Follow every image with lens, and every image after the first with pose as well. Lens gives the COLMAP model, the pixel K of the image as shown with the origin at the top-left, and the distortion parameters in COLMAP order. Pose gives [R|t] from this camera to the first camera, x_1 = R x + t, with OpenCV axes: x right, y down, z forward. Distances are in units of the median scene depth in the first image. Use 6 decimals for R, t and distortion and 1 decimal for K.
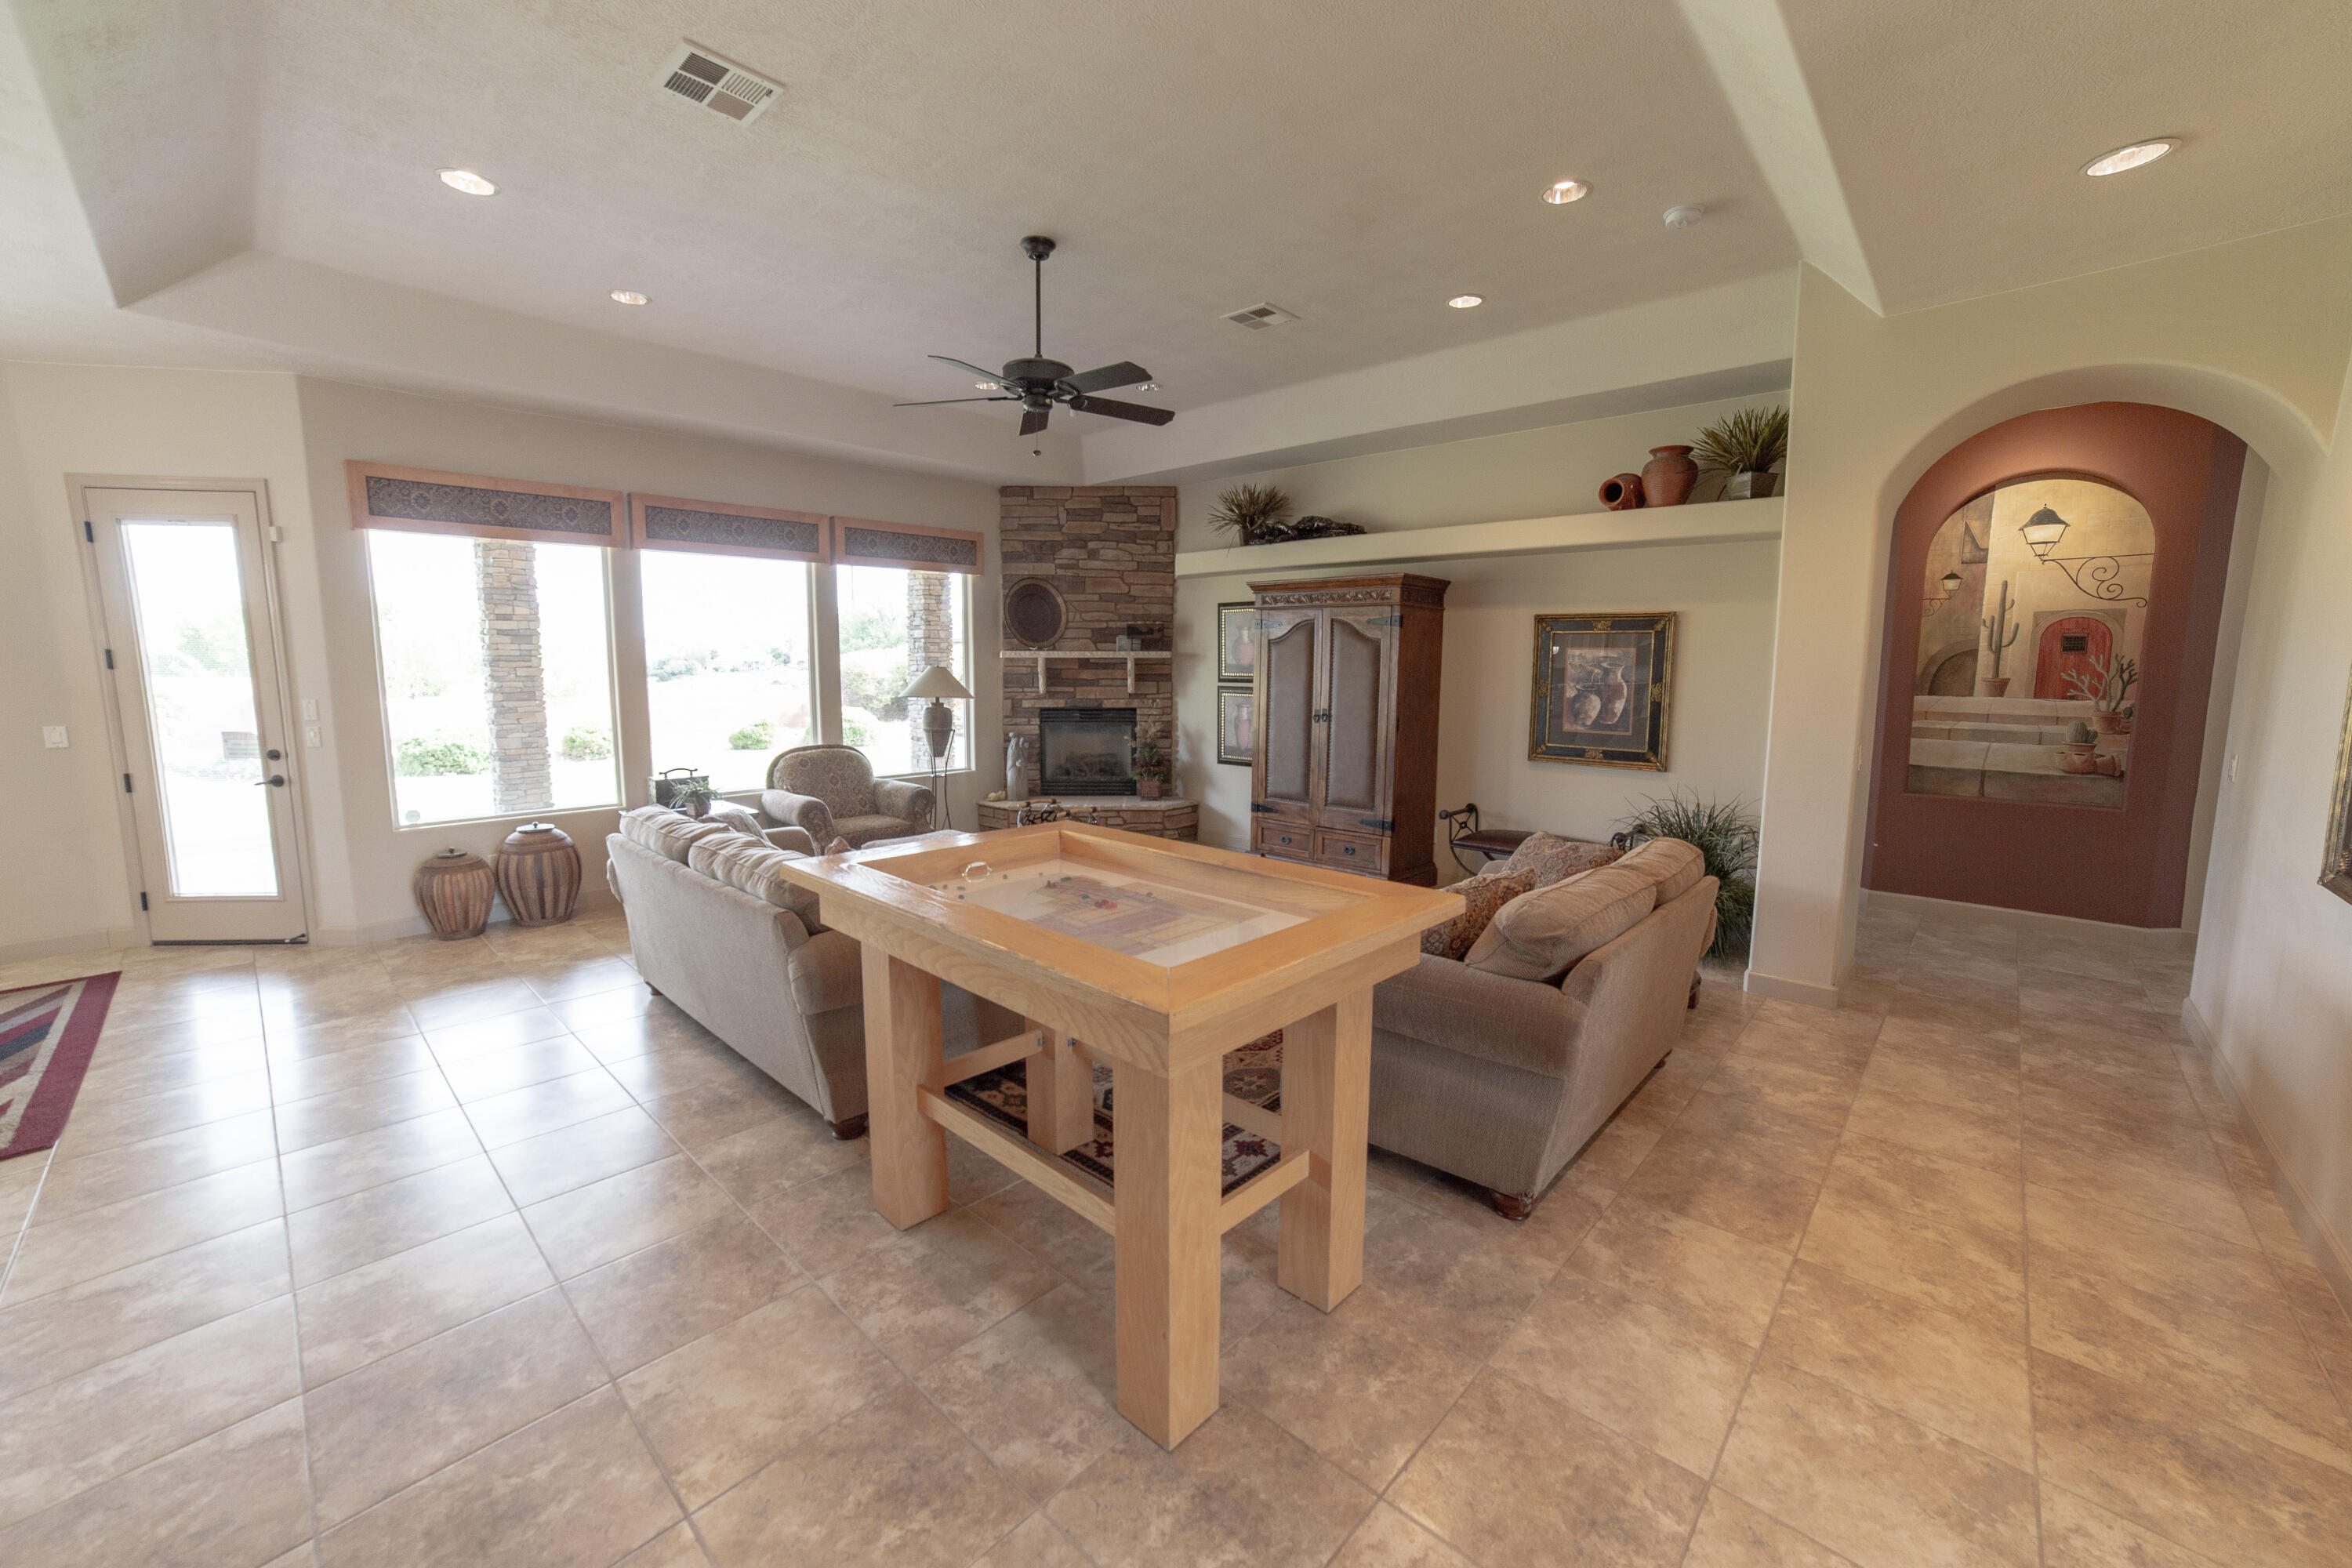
lens RADIAL K [[936.8, 0, 1197.7], [0, 936.8, 789.6], [0, 0, 1]] dist [-0.039909, 0.013198]
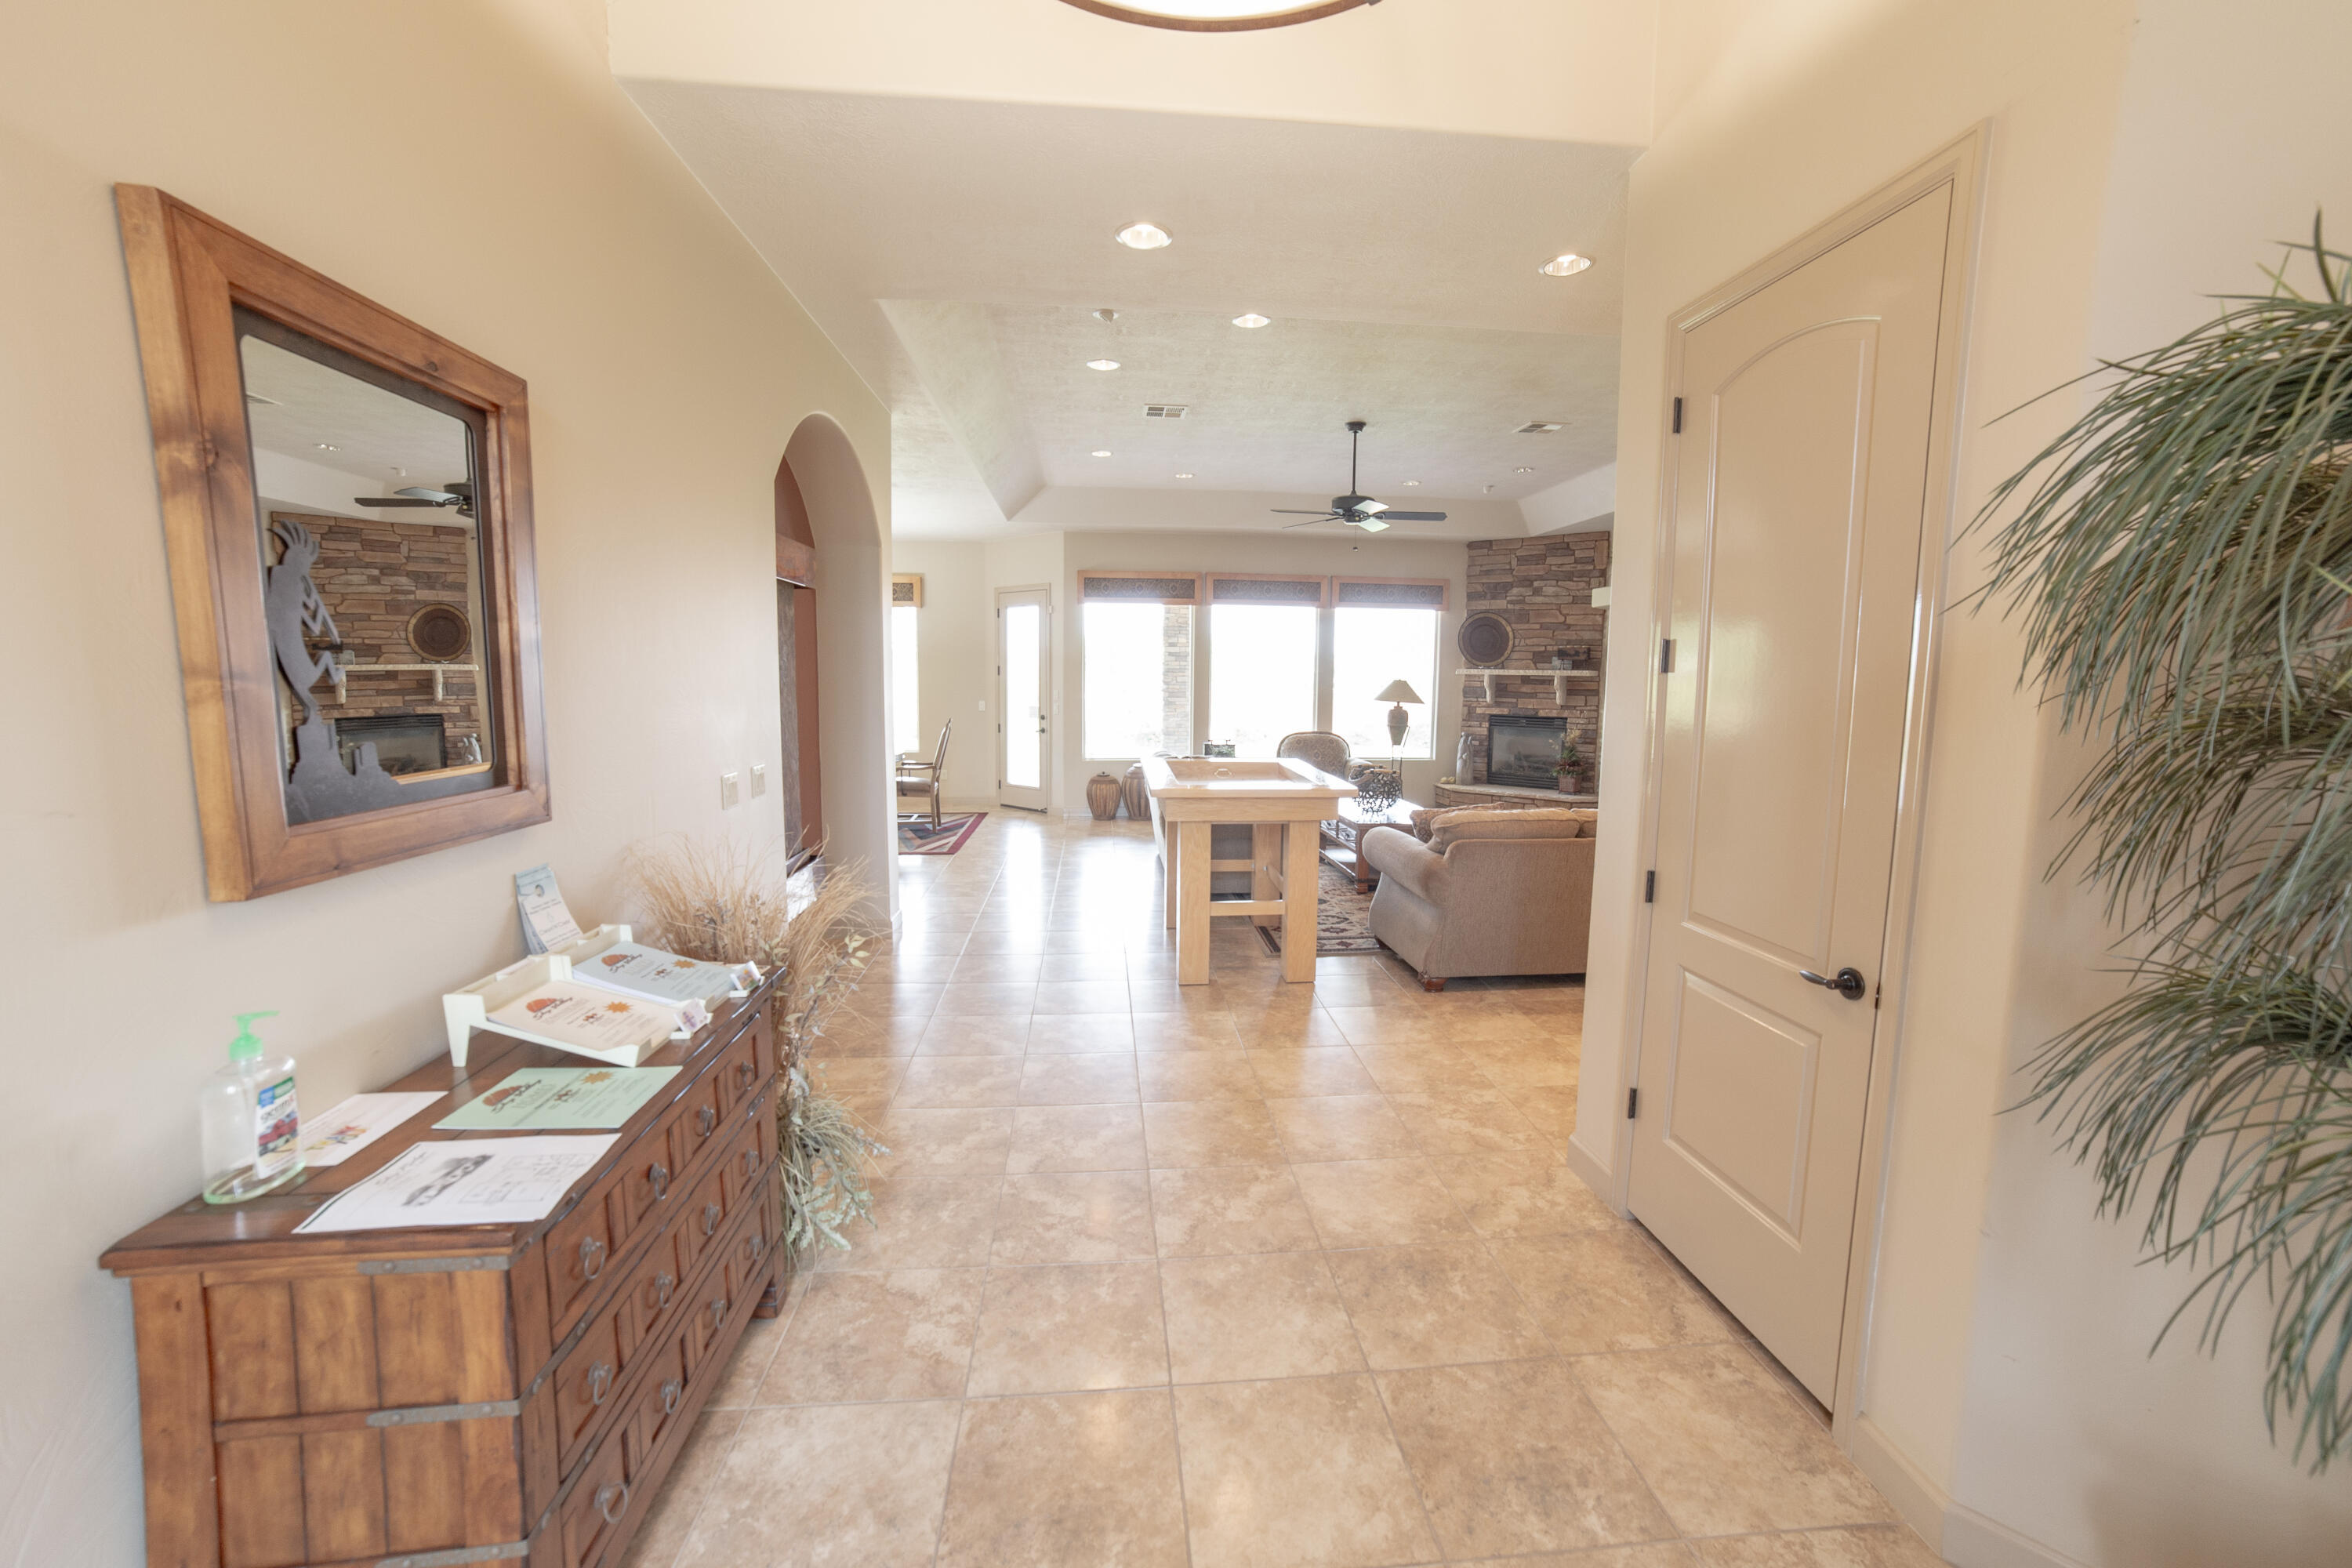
lens RADIAL K [[936.8, 0, 1189.8], [0, 936.8, 779.9], [0, 0, 1]] dist [-0.039909, 0.013198]
pose [[0.749715, 0.080426, -0.656855, 0.372941], [-0.101542, 0.994814, 0.005909, 0.034936], [0.653924, 0.062268, 0.753993, -0.210530]]
